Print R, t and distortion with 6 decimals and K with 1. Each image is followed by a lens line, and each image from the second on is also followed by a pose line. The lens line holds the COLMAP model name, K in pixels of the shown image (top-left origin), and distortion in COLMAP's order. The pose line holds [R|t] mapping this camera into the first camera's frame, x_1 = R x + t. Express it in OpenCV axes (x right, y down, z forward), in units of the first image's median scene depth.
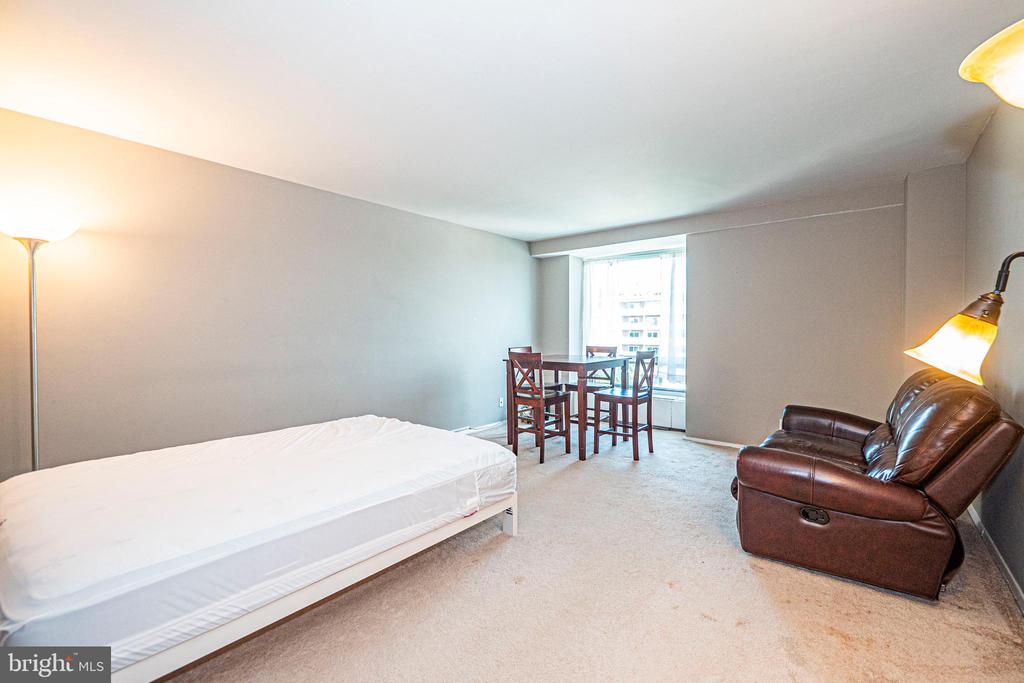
lens RADIAL K [[438.1, 0, 511.3], [0, 438.1, 337.6], [0, 0, 1]] dist [-0.003569, 0.000161]
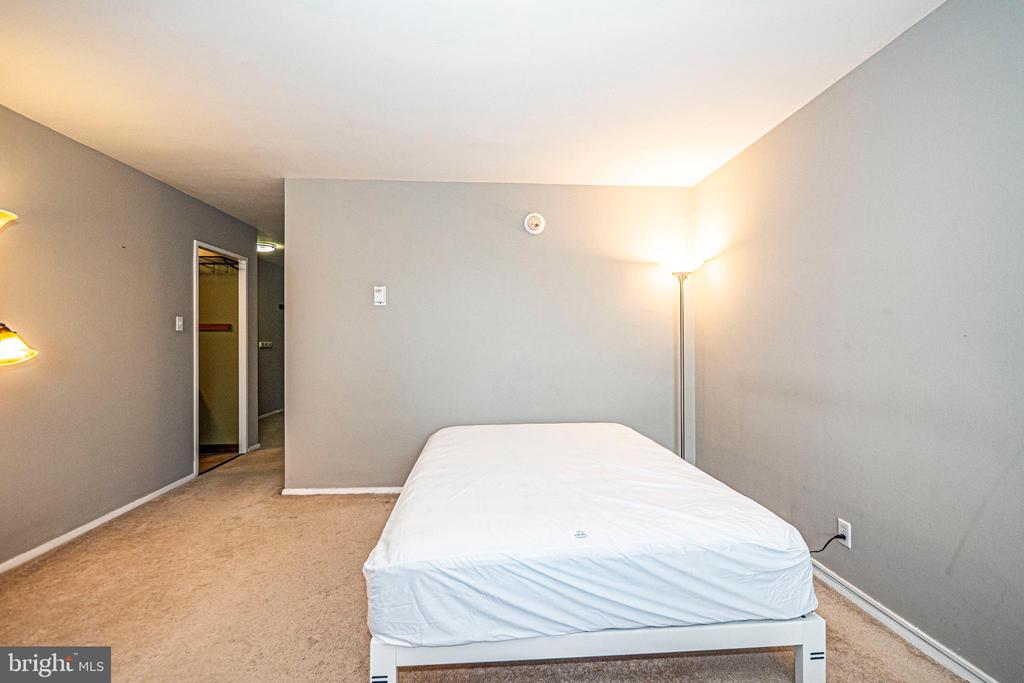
lens RADIAL K [[438.1, 0, 511.3], [0, 438.1, 337.6], [0, 0, 1]] dist [-0.003569, 0.000161]
pose [[-0.726893, -0.001750, -0.686748, 0.120995], [-0.007610, 0.999956, 0.005507, -0.010958], [0.686708, 0.009229, -0.726875, 0.800457]]
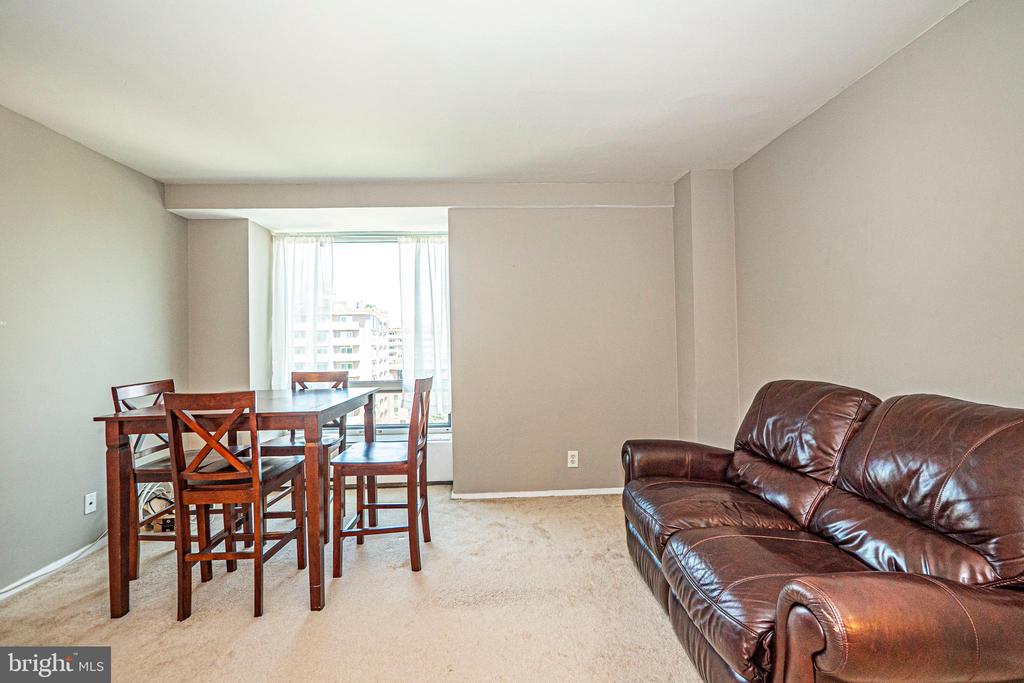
lens RADIAL K [[438.1, 0, 511.3], [0, 438.1, 337.6], [0, 0, 1]] dist [-0.003569, 0.000161]
pose [[0.739414, -0.004973, 0.673233, -0.004216], [0.030802, 0.999175, -0.026450, -0.002992], [-0.672546, 0.040294, 0.738957, 0.401819]]
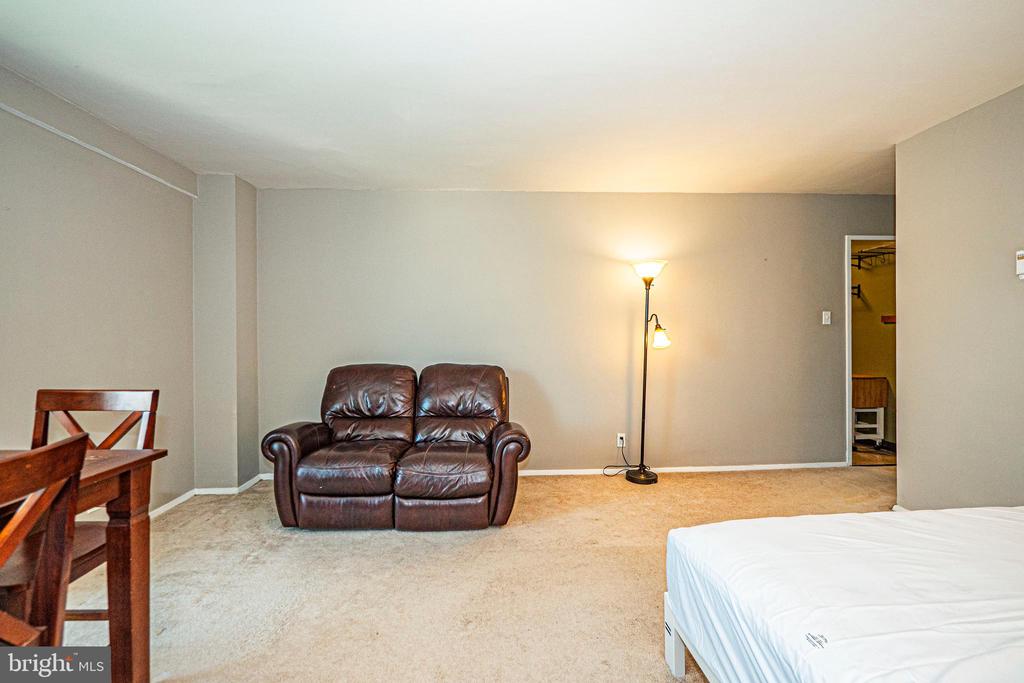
lens RADIAL K [[438.1, 0, 511.3], [0, 438.1, 337.6], [0, 0, 1]] dist [-0.003569, 0.000161]
pose [[-0.676501, -0.000515, 0.736442, -0.158302], [0.015962, 0.999755, 0.015362, -0.011642], [-0.736269, 0.022148, -0.676327, 0.838776]]
